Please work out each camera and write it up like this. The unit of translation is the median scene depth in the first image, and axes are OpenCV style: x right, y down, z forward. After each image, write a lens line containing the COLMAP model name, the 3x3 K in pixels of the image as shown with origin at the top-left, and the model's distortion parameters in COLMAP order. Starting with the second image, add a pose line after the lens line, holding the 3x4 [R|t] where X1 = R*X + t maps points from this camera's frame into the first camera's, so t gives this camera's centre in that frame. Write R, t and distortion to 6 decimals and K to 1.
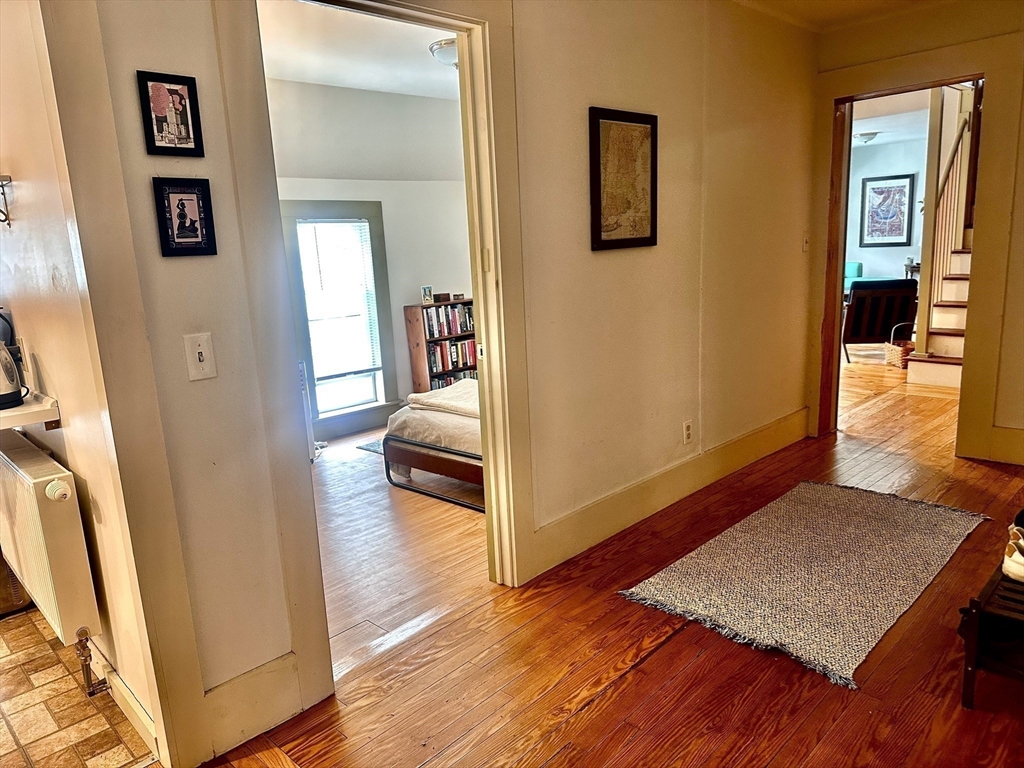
lens RADIAL K [[719.9, 0, 515.8], [0, 719.9, 386.6], [0, 0, 1]] dist [0.039356, -0.023866]
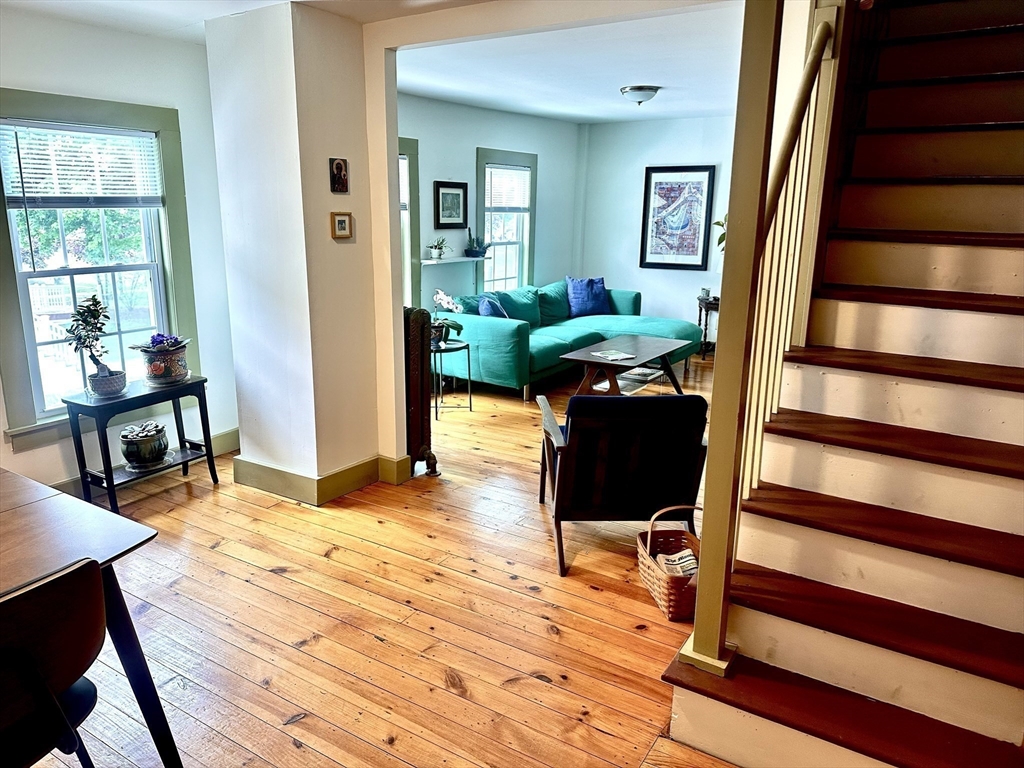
lens RADIAL K [[719.9, 0, 480.5], [0, 719.9, 395.5], [0, 0, 1]] dist [0.039356, -0.023866]
pose [[0.981751, 0.008249, 0.189993, 0.203227], [-0.016731, 0.998931, 0.043085, -0.101727], [-0.189435, -0.045477, 0.980840, 0.363188]]
